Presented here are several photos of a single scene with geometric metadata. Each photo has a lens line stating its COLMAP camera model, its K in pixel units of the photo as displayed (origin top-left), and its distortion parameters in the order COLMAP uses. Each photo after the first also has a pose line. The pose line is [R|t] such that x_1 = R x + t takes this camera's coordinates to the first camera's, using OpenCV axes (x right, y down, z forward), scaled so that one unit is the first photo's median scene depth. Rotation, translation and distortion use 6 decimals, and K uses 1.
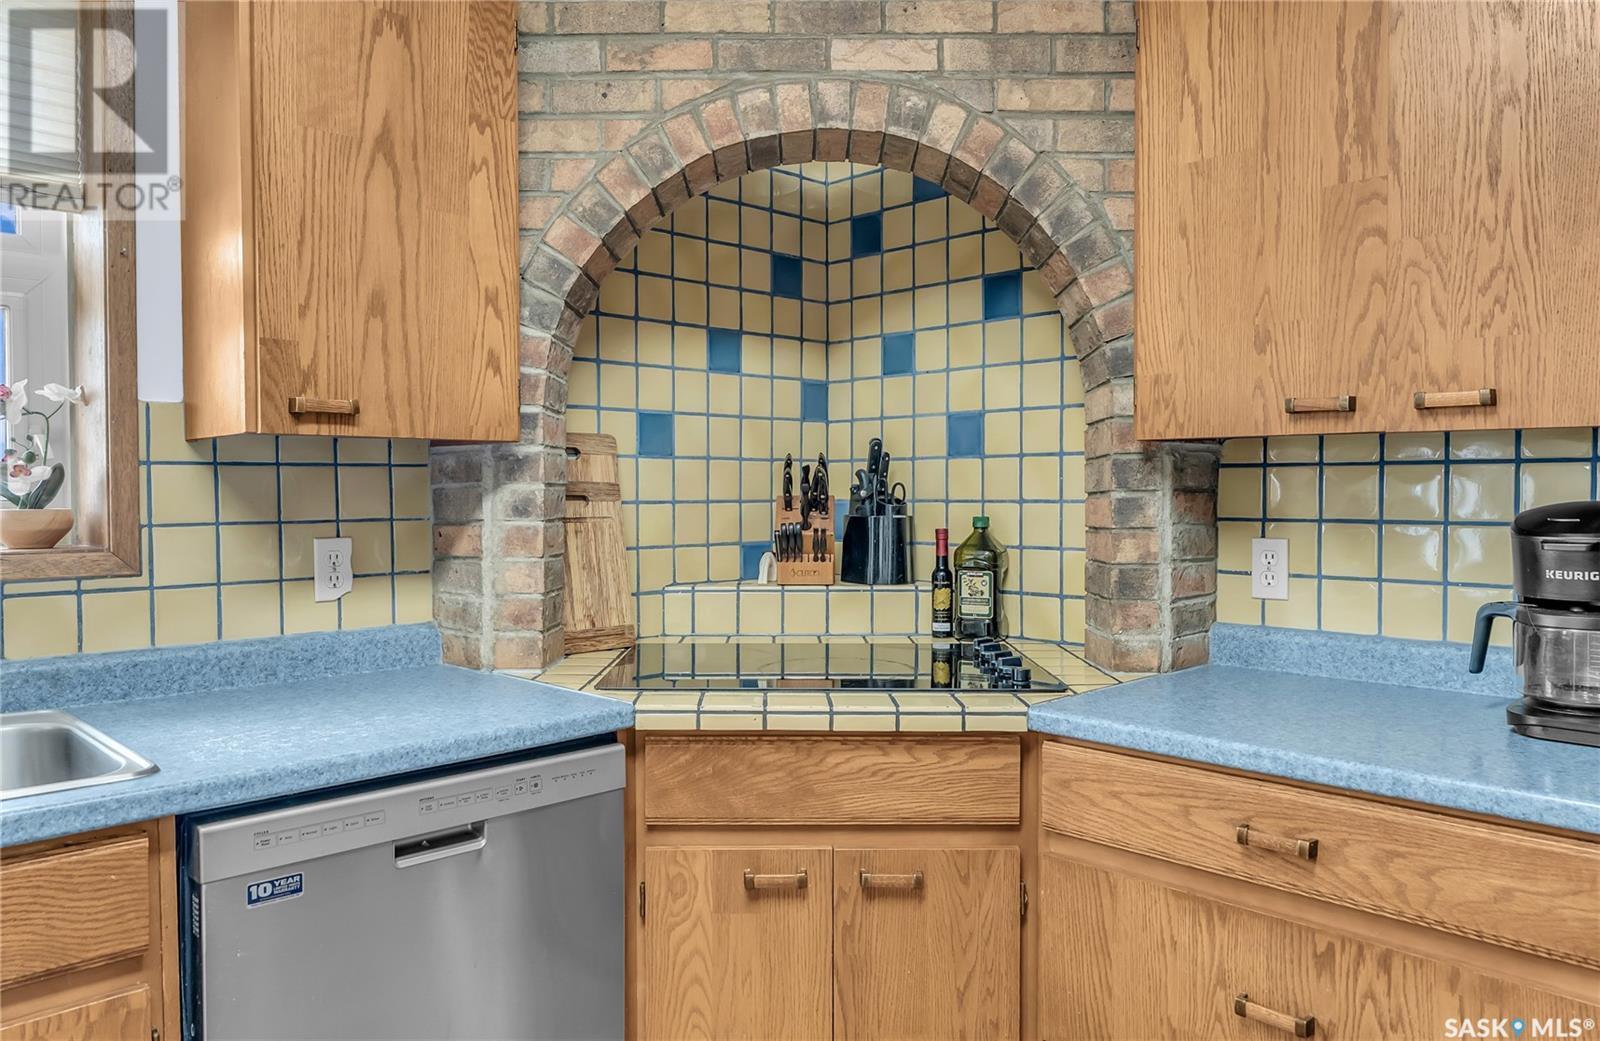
lens RADIAL K [[1122.5, 0, 796.0], [0, 1122.5, 519.7], [0, 0, 1]] dist [-0.002564, 0.001191]
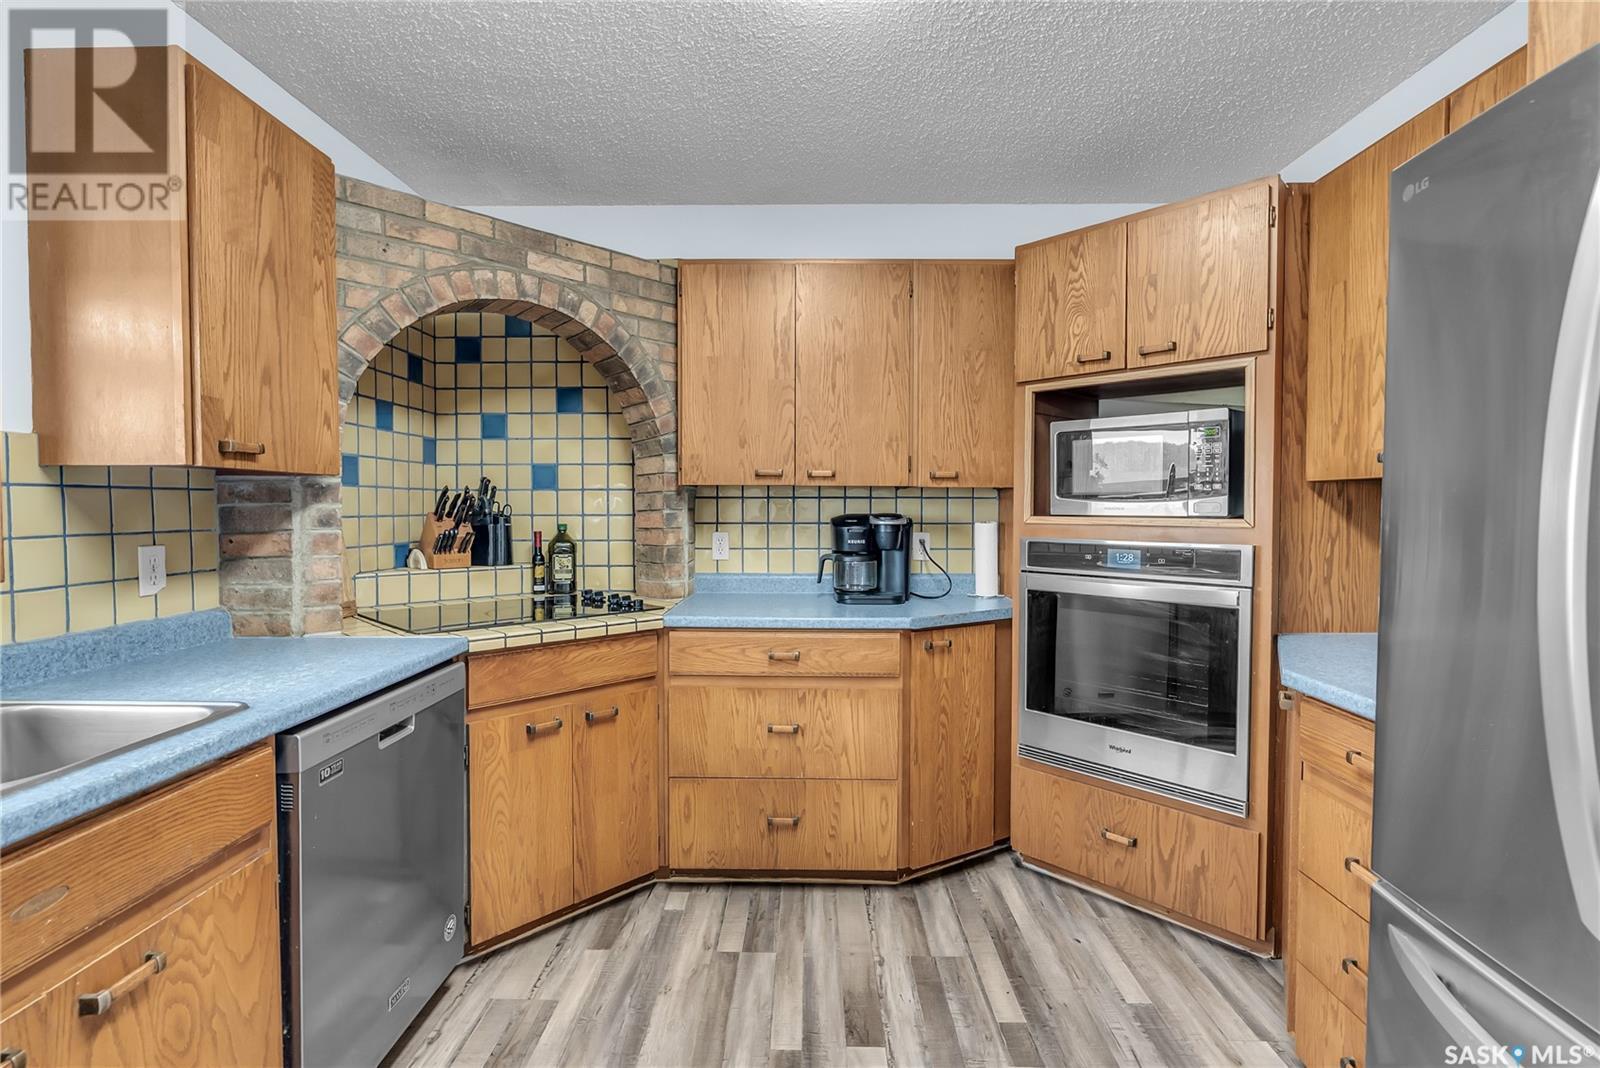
lens RADIAL K [[731.2, 0, 792.8], [0, 731.2, 529.9], [0, 0, 1]] dist [-0.002547, 0.001081]
pose [[0.714273, -0.017975, 0.699636, -0.509507], [0.016222, 0.999827, 0.009127, 0.002810], [-0.699679, 0.004830, 0.714441, -0.105872]]
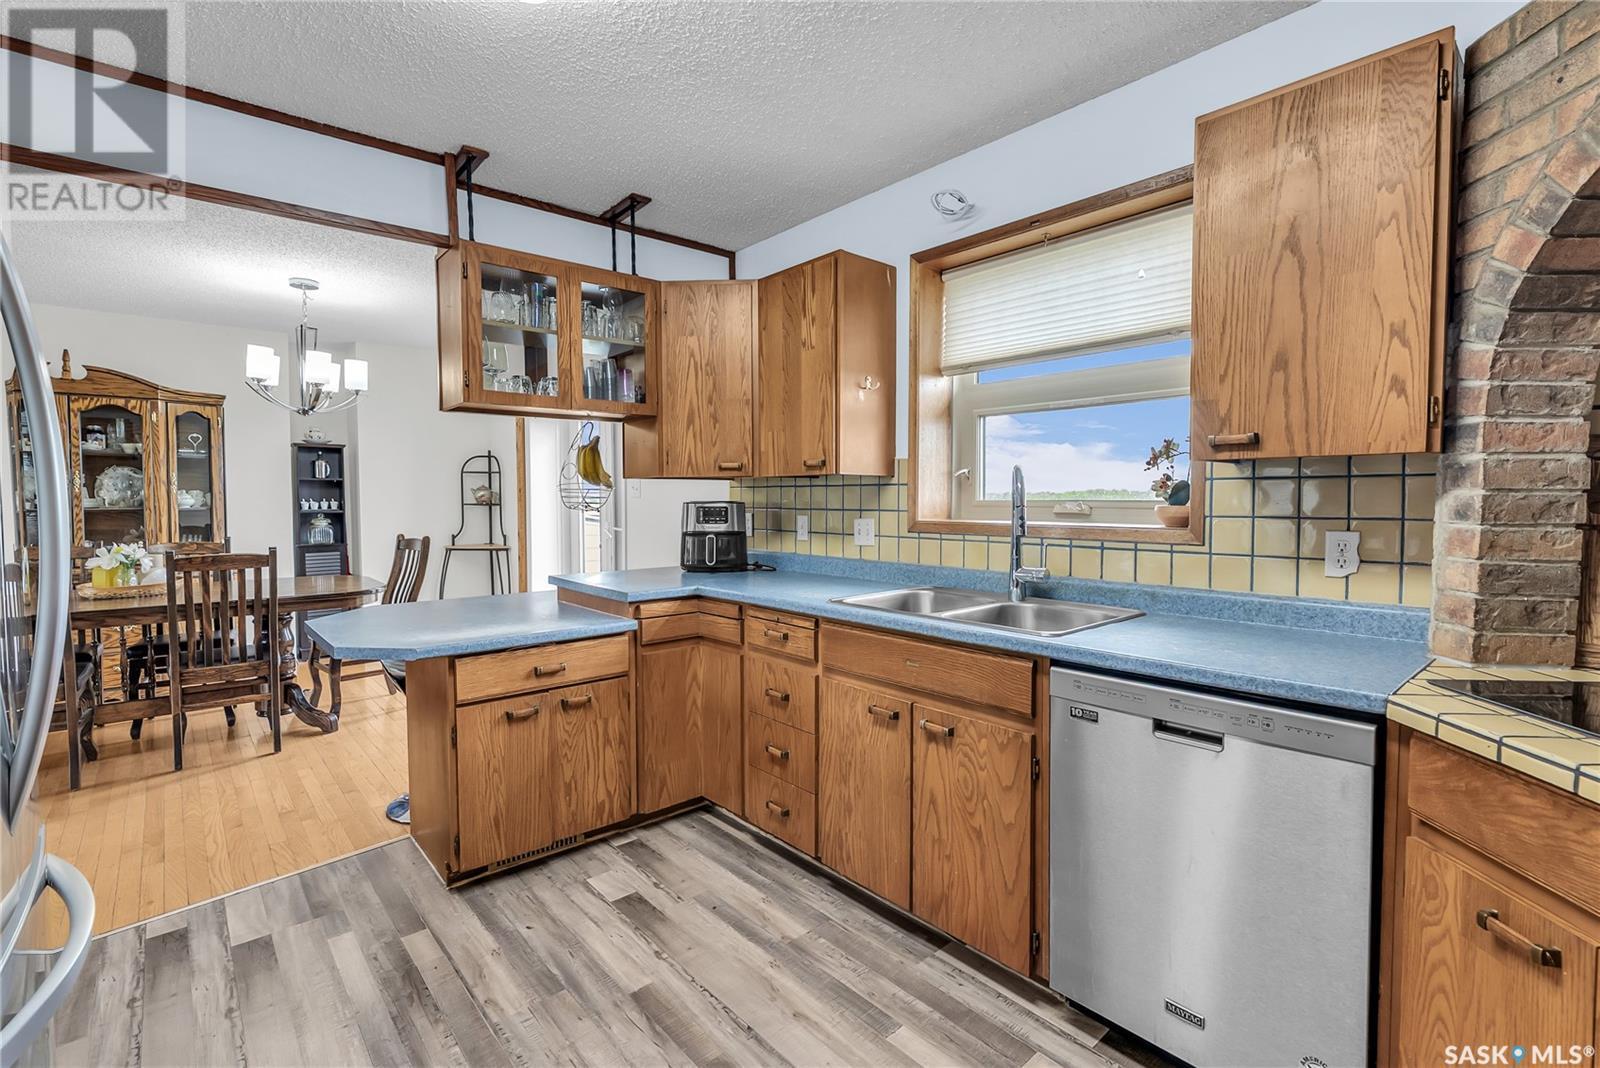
lens RADIAL K [[731.2, 0, 798.2], [0, 731.2, 527.9], [0, 0, 1]] dist [-0.002547, 0.001081]
pose [[-0.048920, 0.045379, -0.997771, 0.528840], [-0.025623, 0.998582, 0.046672, -0.012491], [0.998474, 0.027849, -0.047688, 0.422615]]
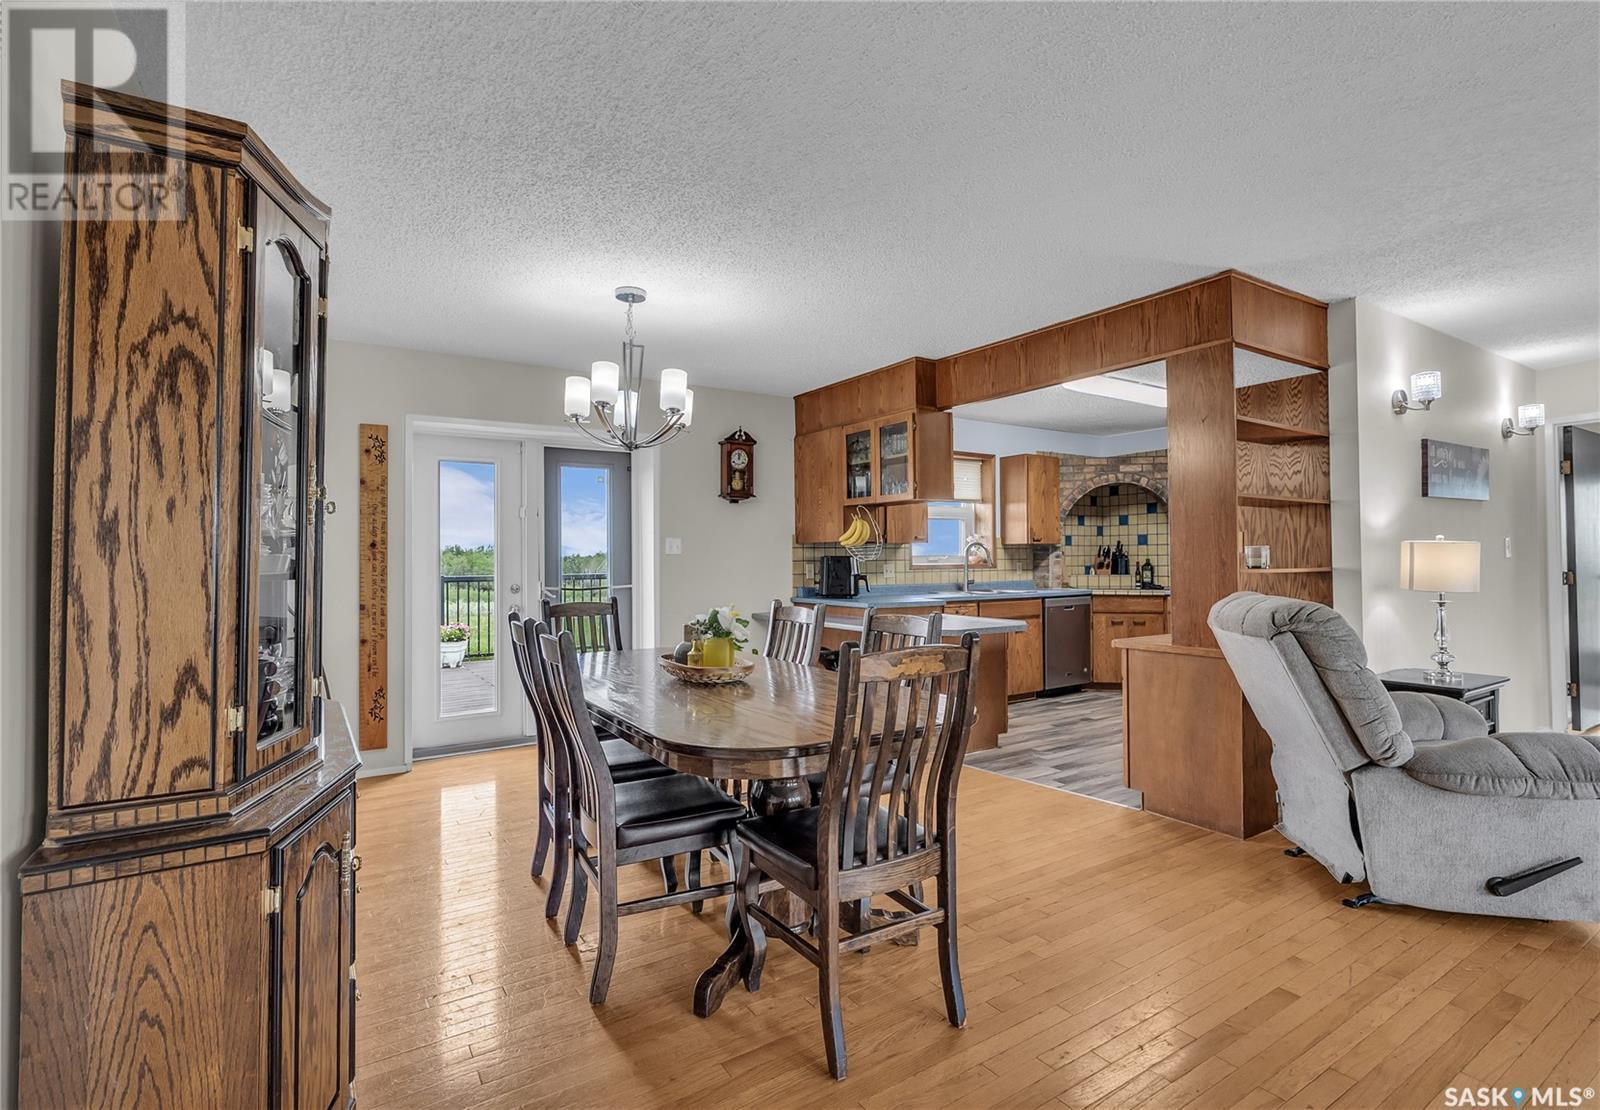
lens RADIAL K [[756.8, 0, 791.1], [0, 756.8, 548.1], [0, 0, 1]] dist [-0.007946, 0.003841]
pose [[0.979889, -0.006411, -0.199438, -0.811193], [-0.001434, 0.999232, -0.039168, 0.097229], [0.199536, 0.038666, 0.979127, -2.877056]]
